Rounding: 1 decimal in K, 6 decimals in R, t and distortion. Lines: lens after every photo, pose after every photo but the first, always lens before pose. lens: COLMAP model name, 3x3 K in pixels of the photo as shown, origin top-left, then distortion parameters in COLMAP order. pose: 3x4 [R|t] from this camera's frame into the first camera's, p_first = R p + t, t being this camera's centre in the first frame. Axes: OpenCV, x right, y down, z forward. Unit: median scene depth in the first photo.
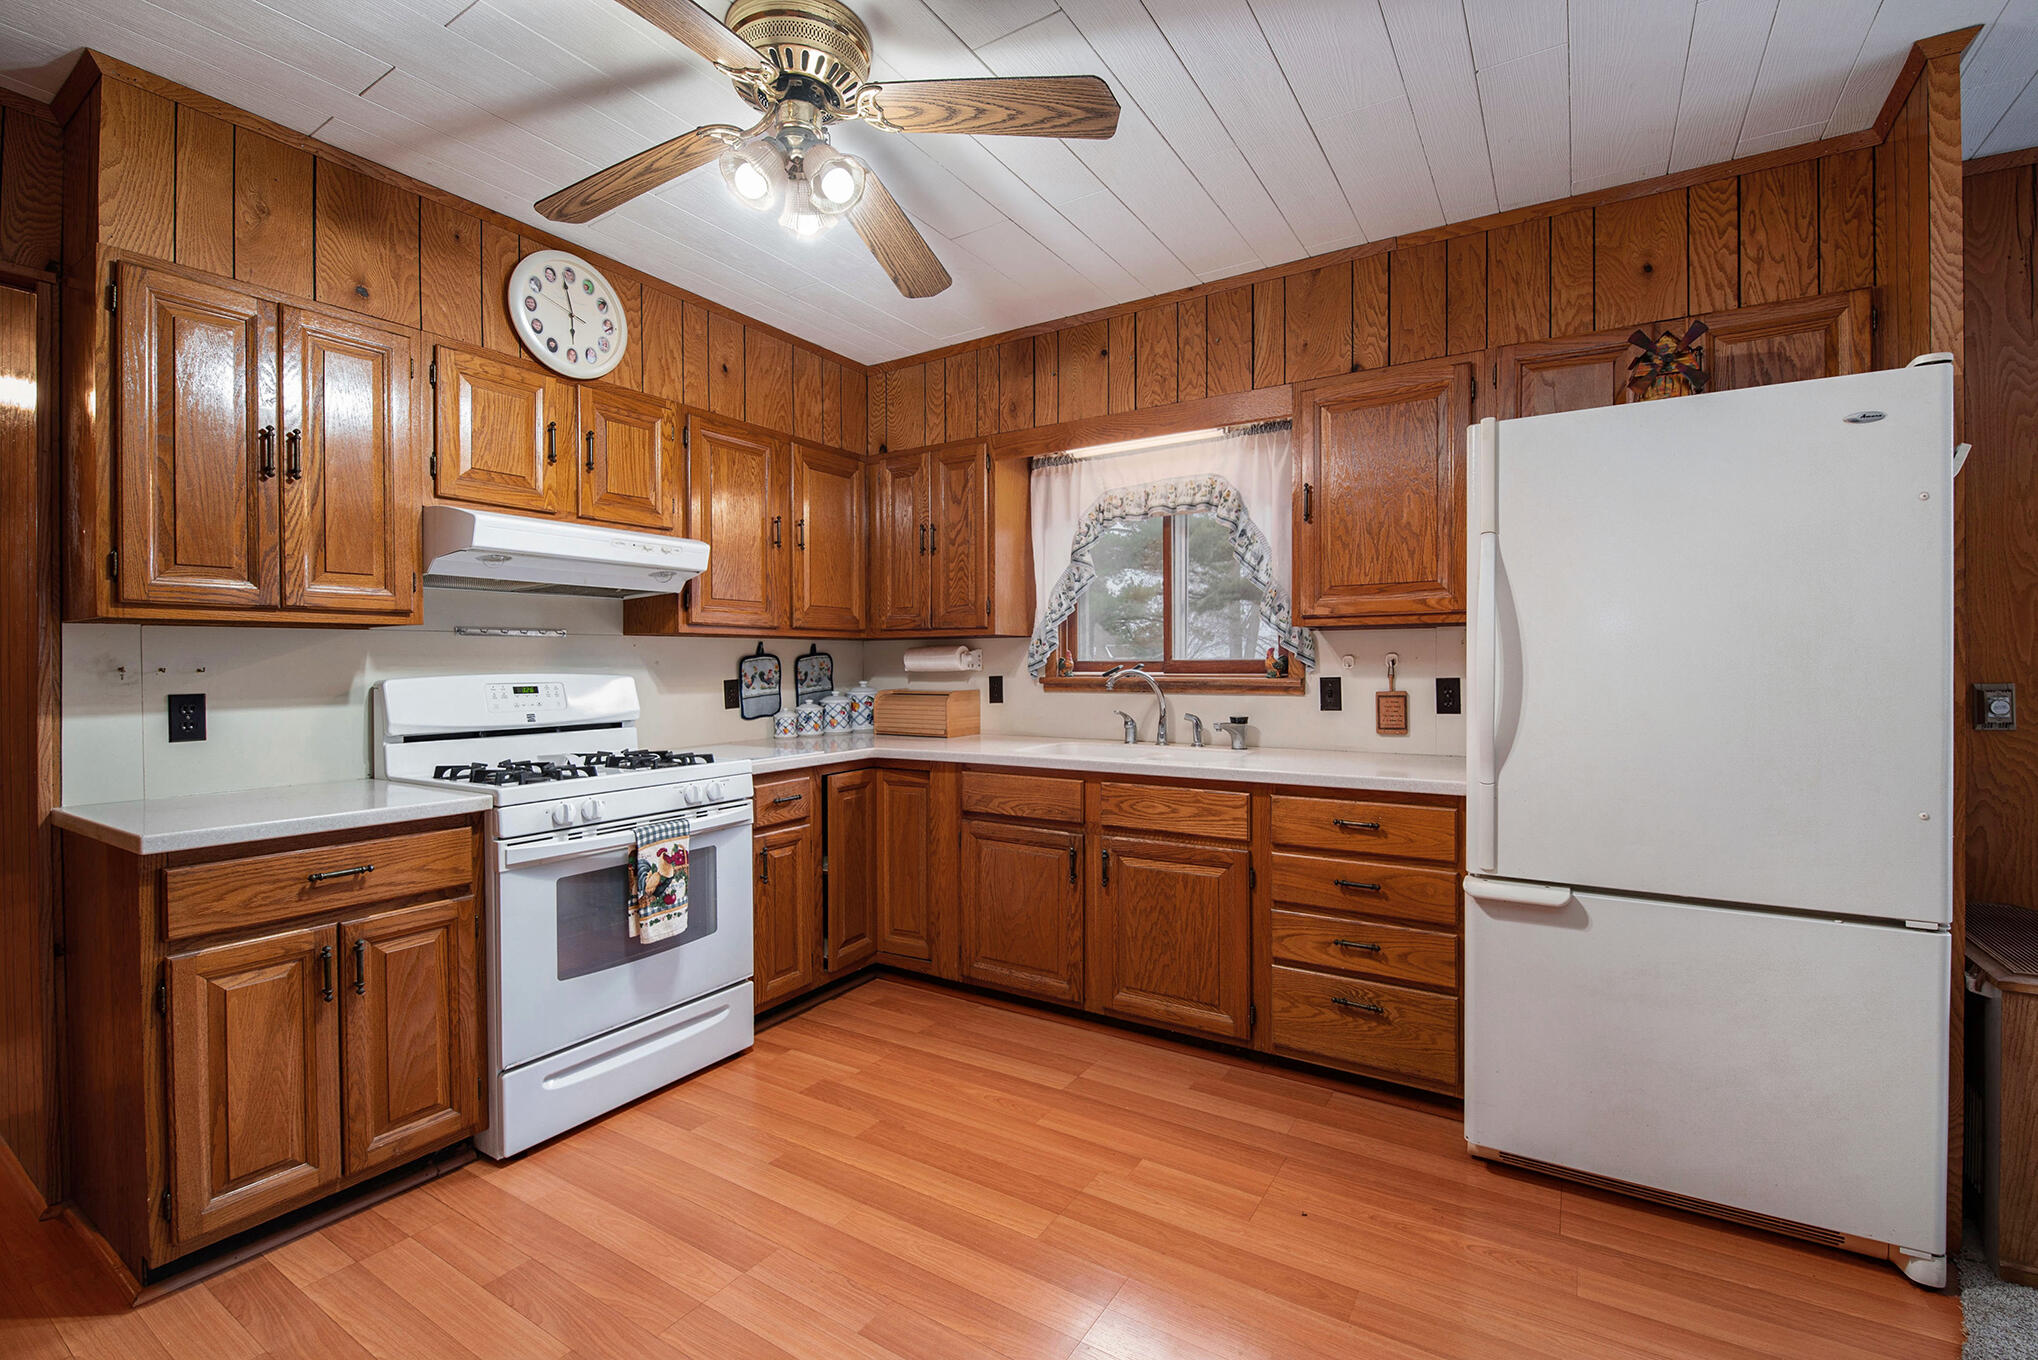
lens RADIAL K [[899.1, 0, 1025.1], [0, 899.1, 672.3], [0, 0, 1]] dist [0.001822, -0.007344]
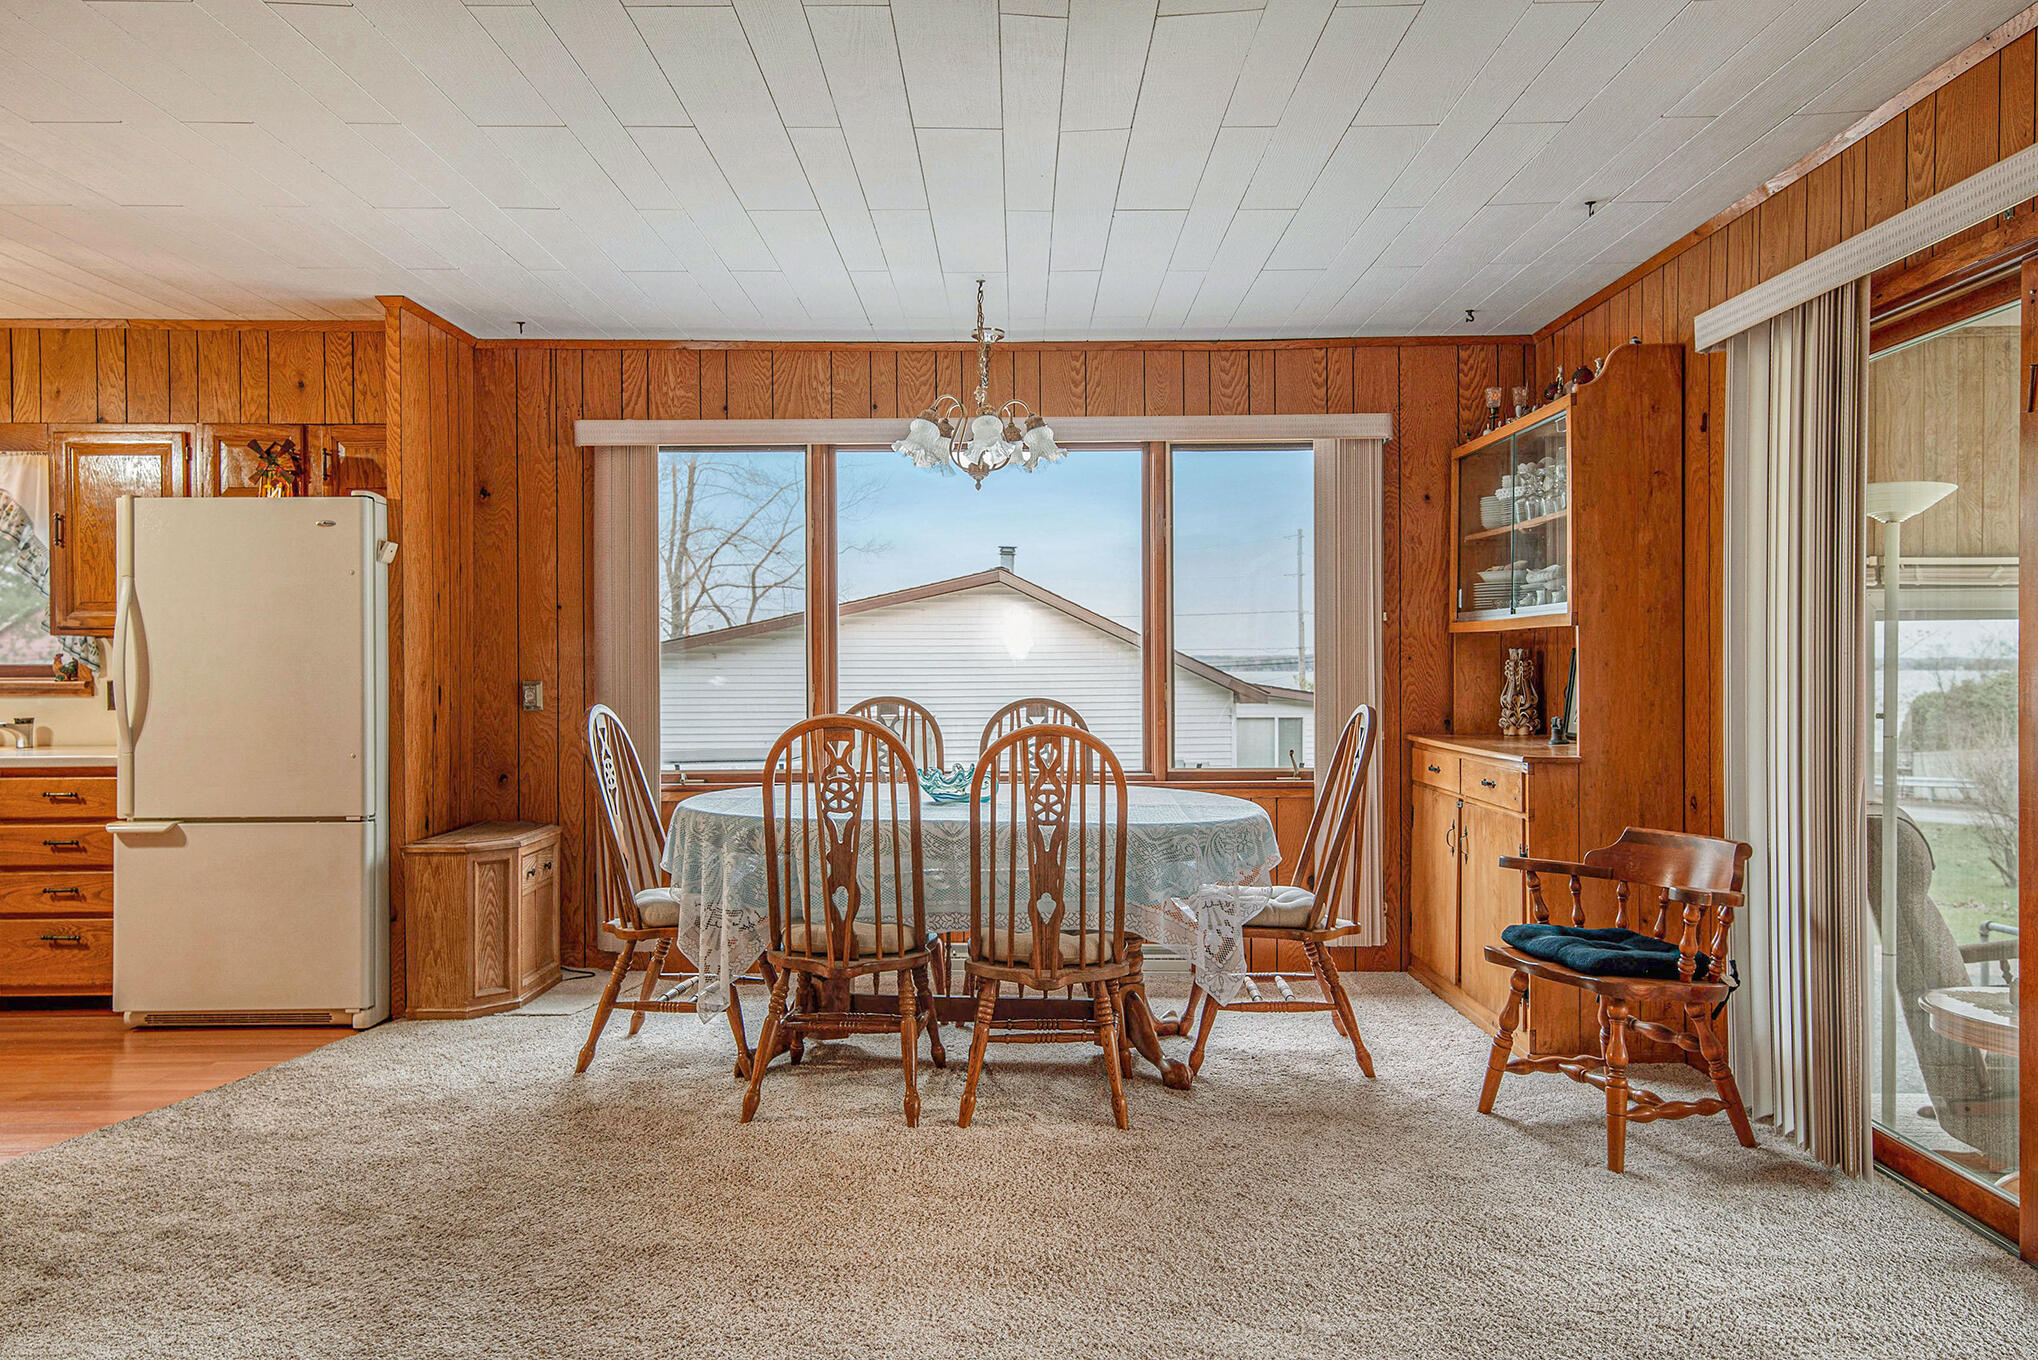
lens RADIAL K [[1498.8, 0, 971.0], [0, 1498.8, 681.2], [0, 0, 1]] dist [0.050436, 0.000853]
pose [[0.868199, -0.003253, 0.496206, 0.398897], [0.003156, 0.999994, 0.001034, 0.009624], [-0.496207, 0.000668, 0.868204, -1.445823]]
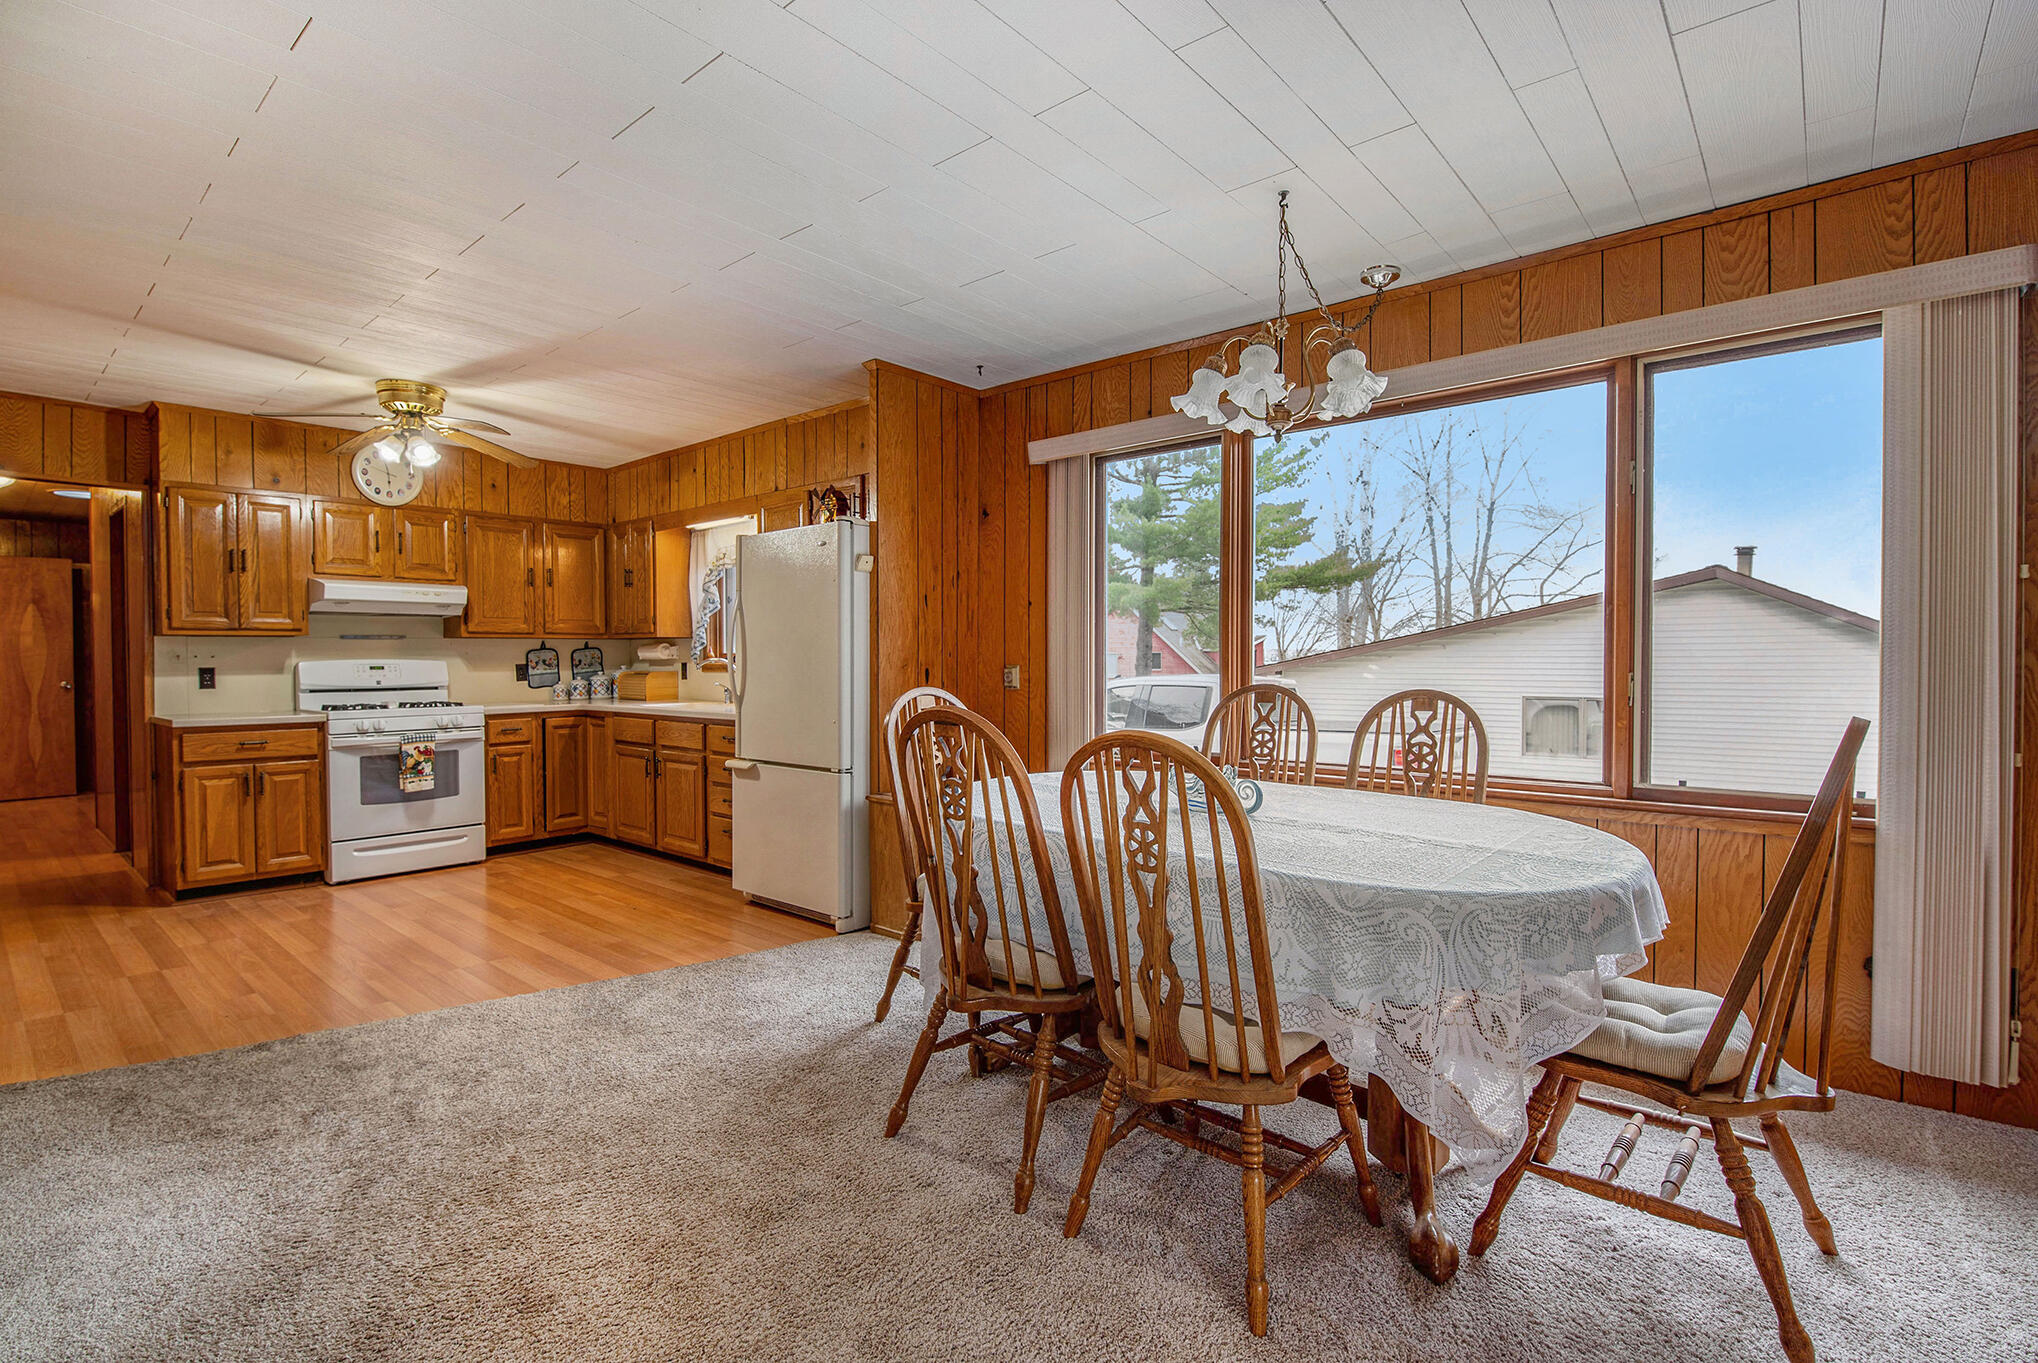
lens RADIAL K [[960.8, 0, 977.1], [0, 960.8, 680.8], [0, 0, 1]] dist [-0.004454, -0.001175]
pose [[0.984640, 0.006984, -0.174459, 1.196168], [-0.004021, 0.999842, 0.017331, 0.007699], [0.174553, -0.016363, 0.984512, -0.883882]]
